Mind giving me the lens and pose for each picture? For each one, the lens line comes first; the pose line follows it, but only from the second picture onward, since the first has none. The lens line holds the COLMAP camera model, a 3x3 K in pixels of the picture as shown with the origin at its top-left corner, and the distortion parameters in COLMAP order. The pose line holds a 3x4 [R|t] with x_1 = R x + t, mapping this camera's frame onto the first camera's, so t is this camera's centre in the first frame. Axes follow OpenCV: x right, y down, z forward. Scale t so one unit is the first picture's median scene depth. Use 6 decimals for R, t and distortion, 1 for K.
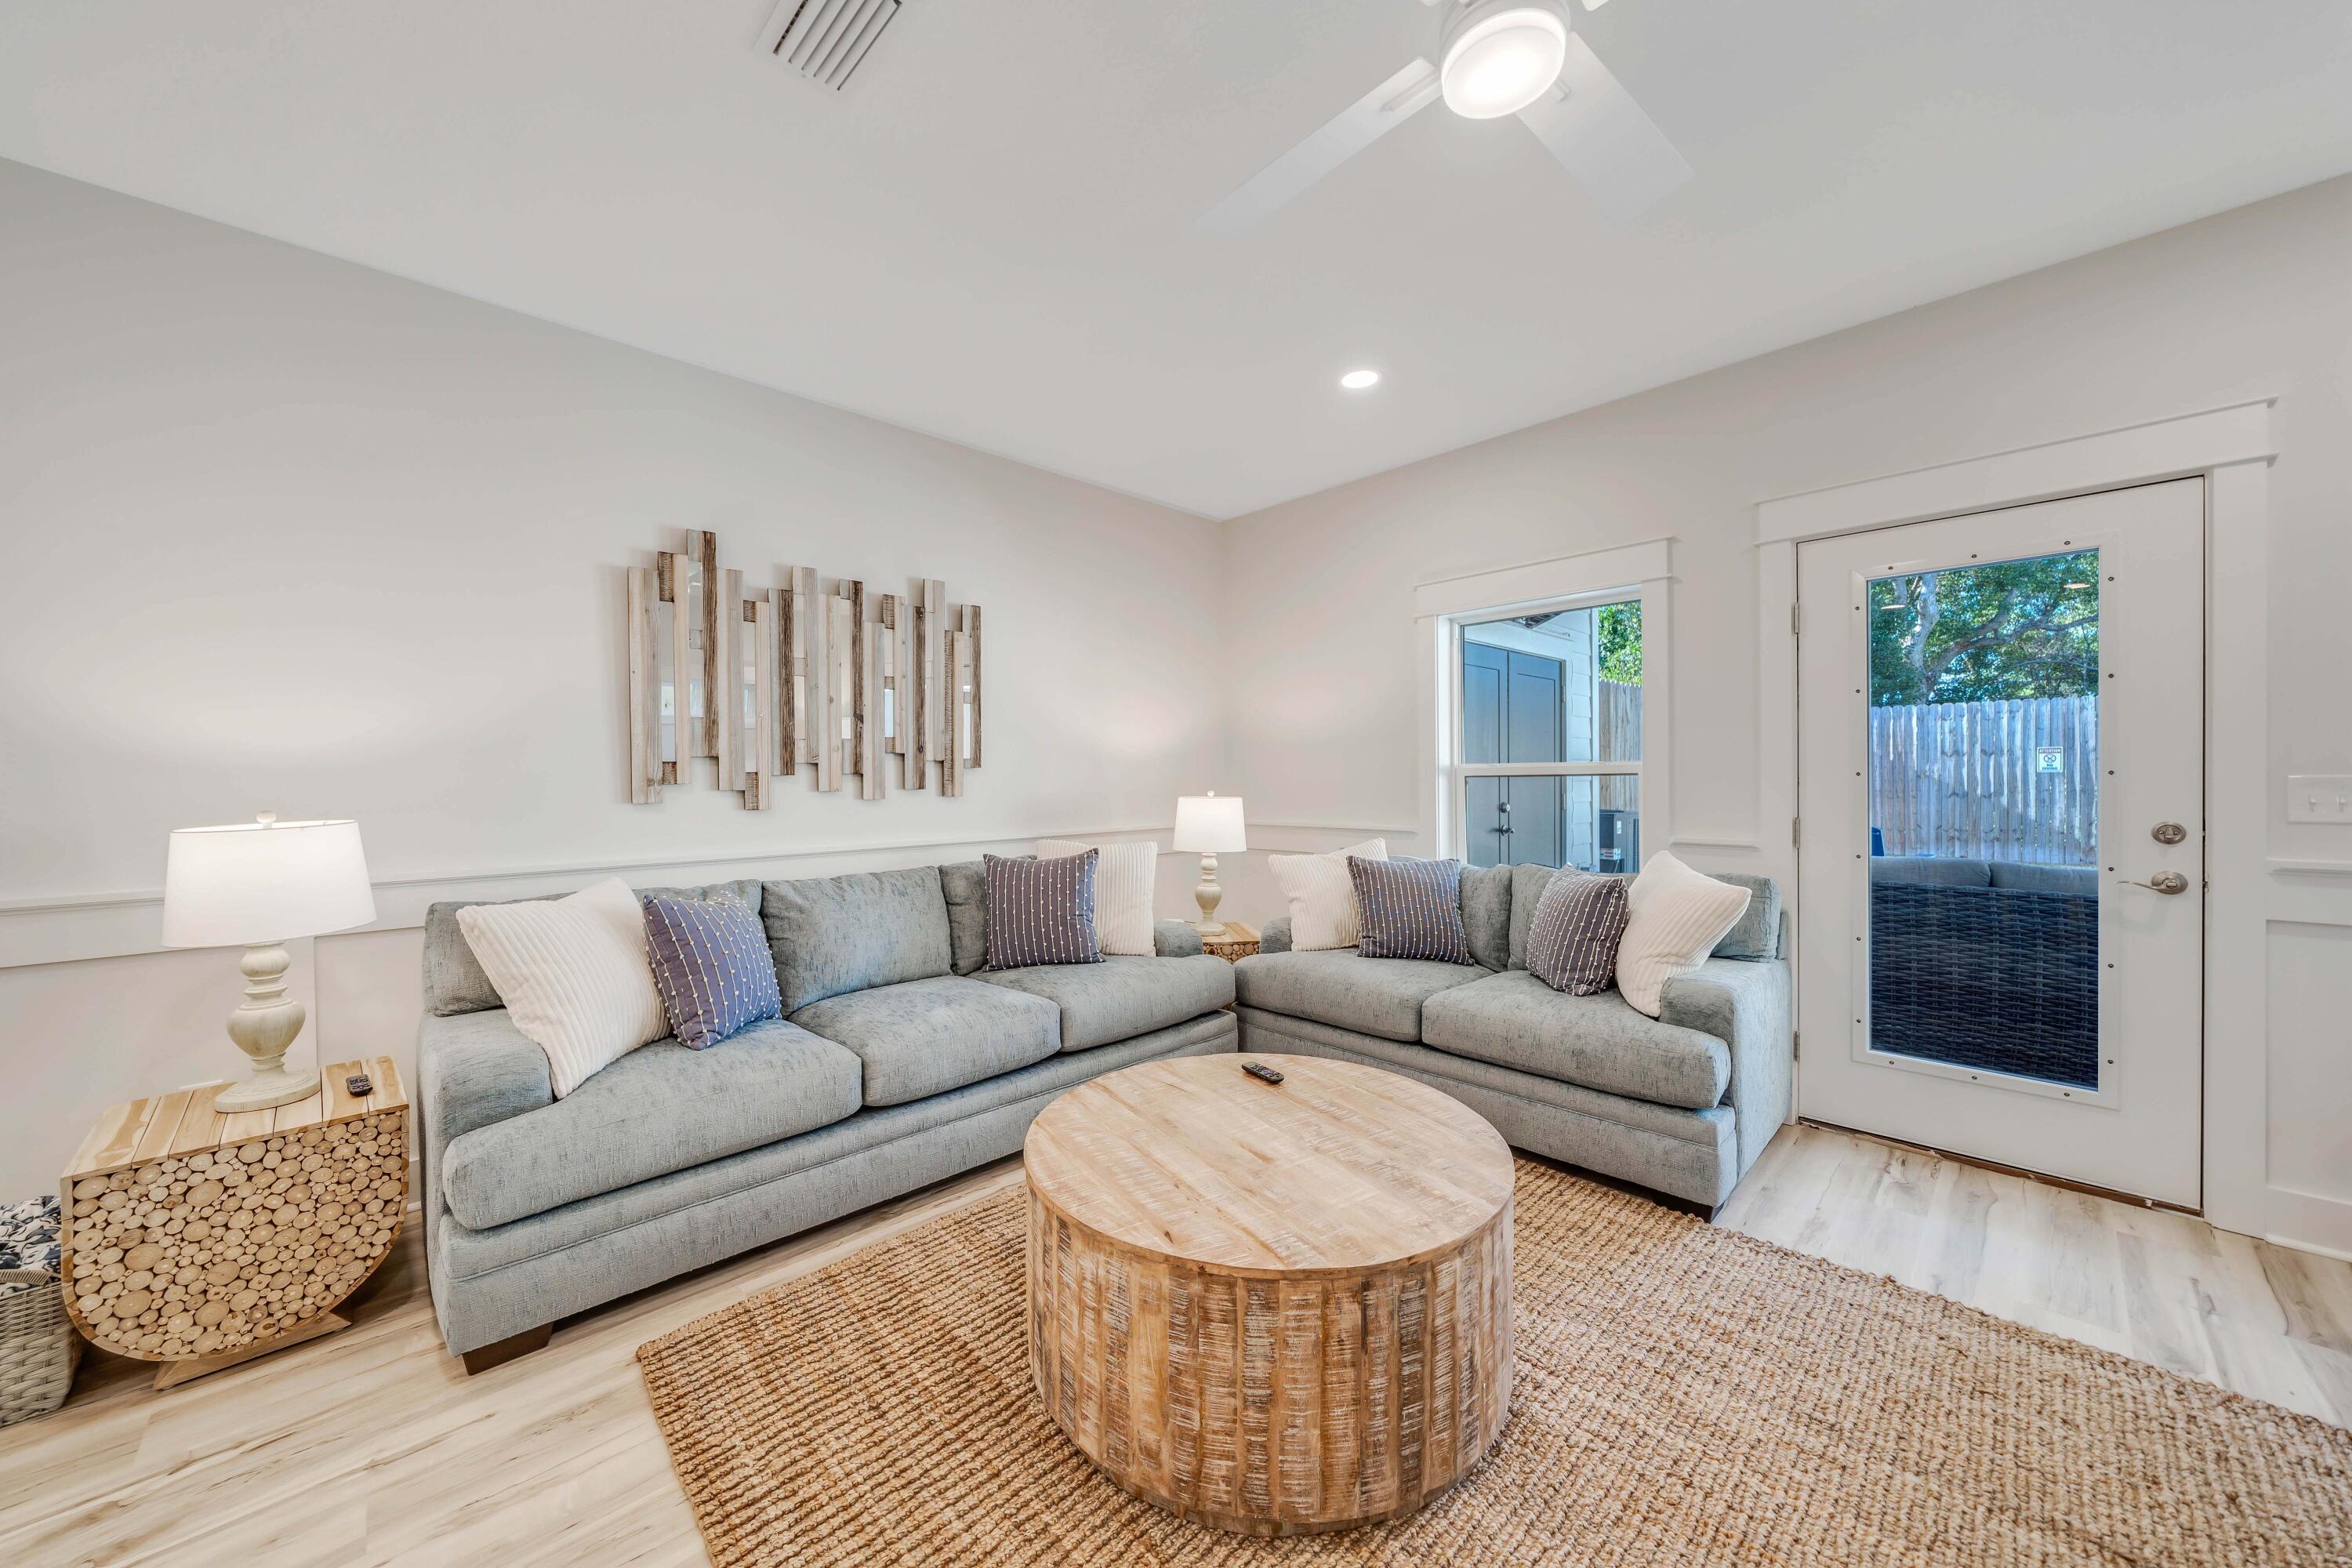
lens RADIAL K [[830.4, 0, 1154.2], [0, 830.4, 770.1], [0, 0, 1]] dist [-0.001558, -0.000233]
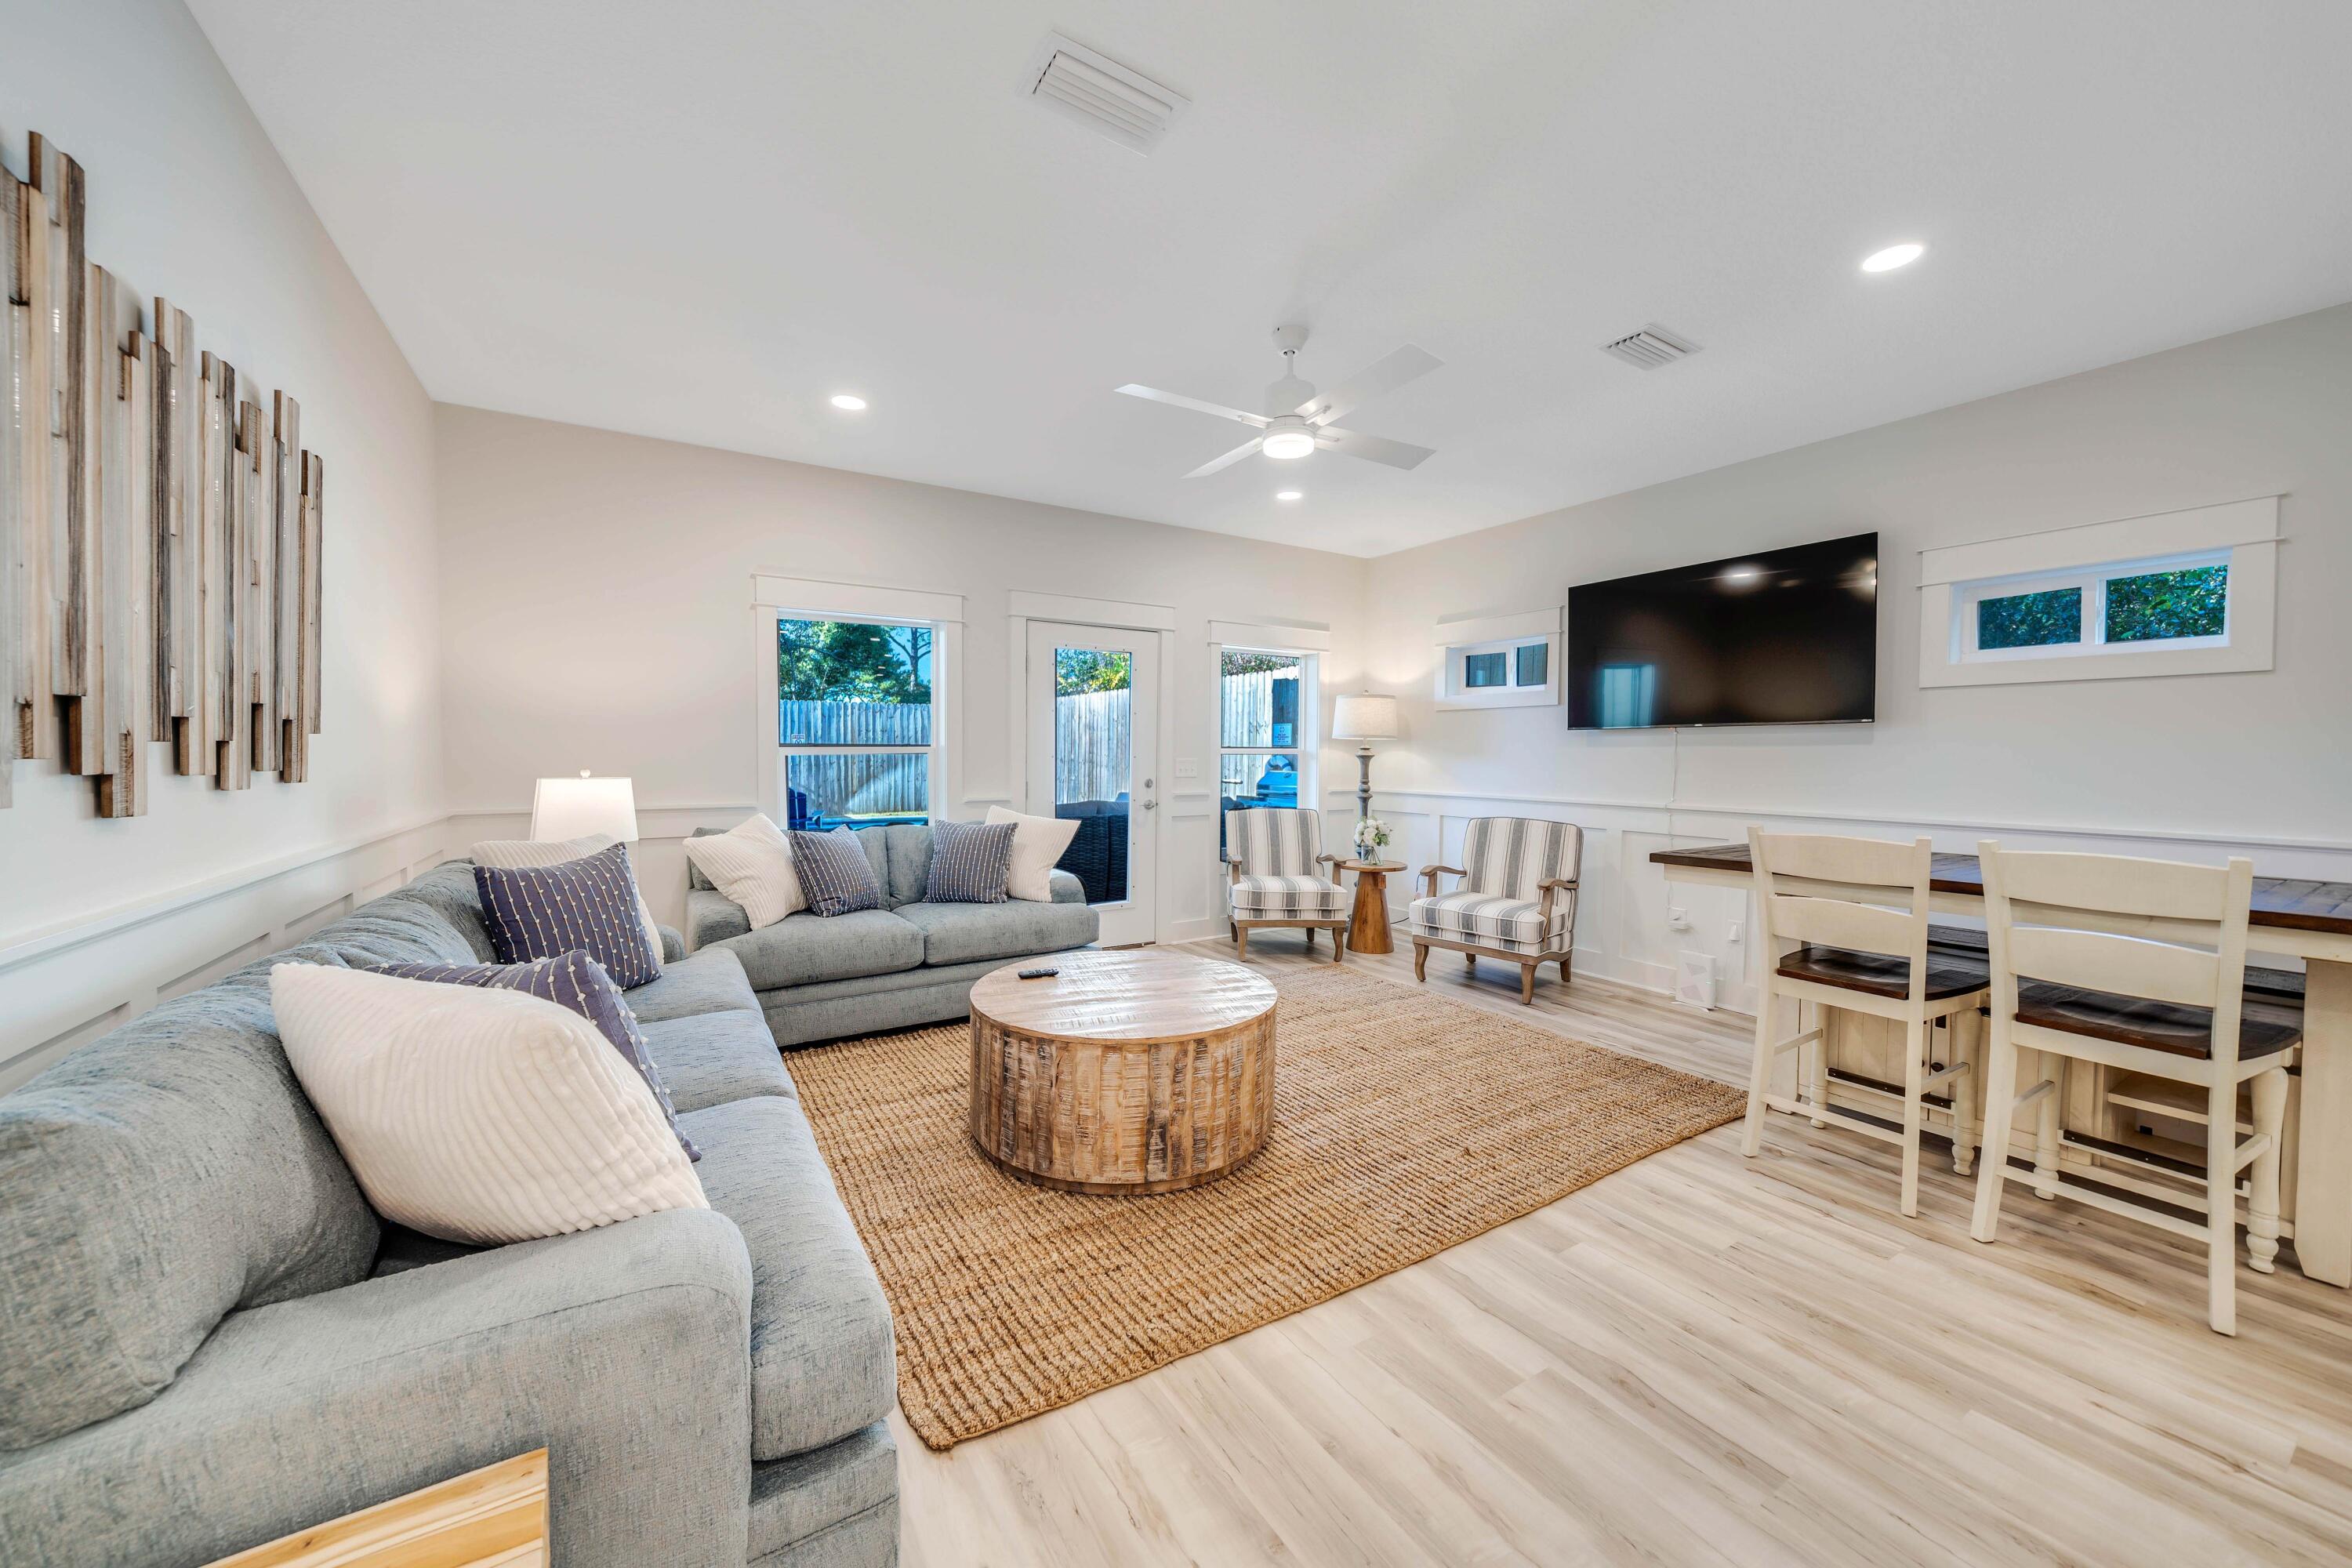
lens RADIAL K [[830.6, 0, 1153.2], [0, 830.6, 763.2], [0, 0, 1]] dist [-0.002175, 0.000336]
pose [[0.222763, -0.000665, 0.974872, -1.042783], [-0.014944, 0.999880, 0.004097, 0.010698], [-0.974758, -0.015481, 0.222727, 0.469400]]
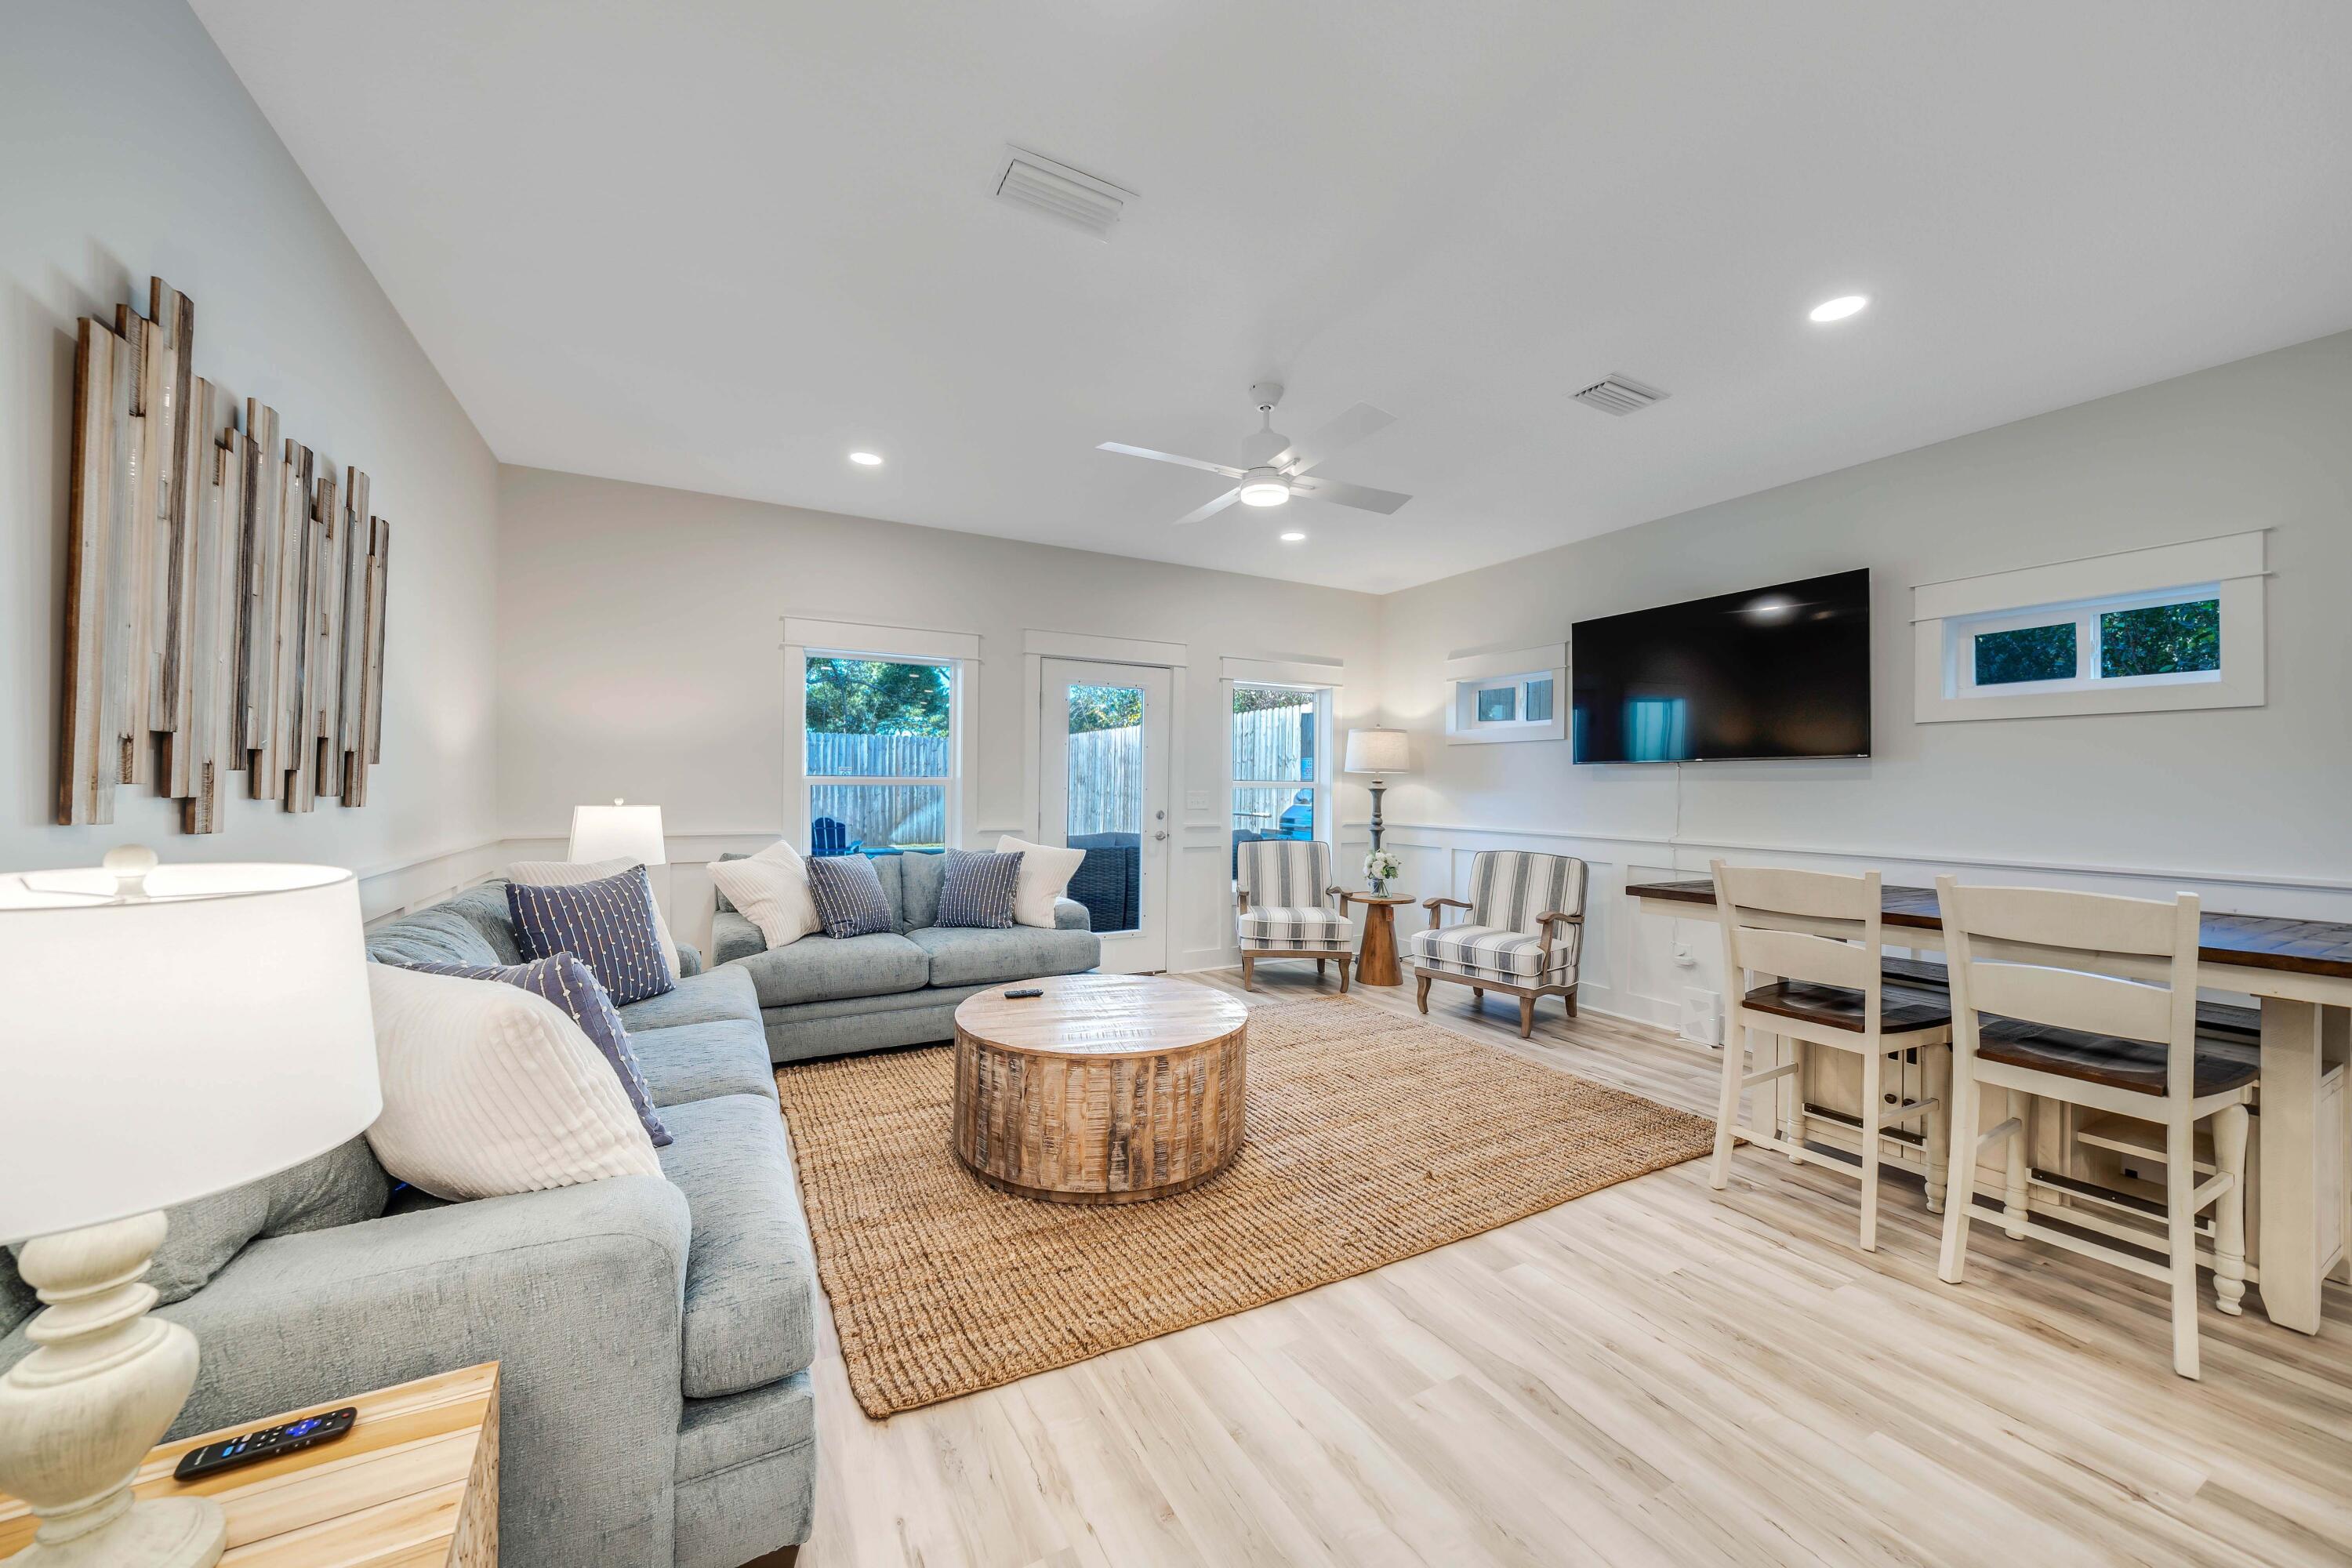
lens RADIAL K [[830.4, 0, 1154.2], [0, 830.4, 770.1], [0, 0, 1]] dist [-0.001558, -0.000233]
pose [[0.276673, 0.031112, 0.960460, -1.080917], [-0.019762, 0.999449, -0.026683, 0.011446], [-0.960761, -0.011598, 0.277135, 0.354429]]
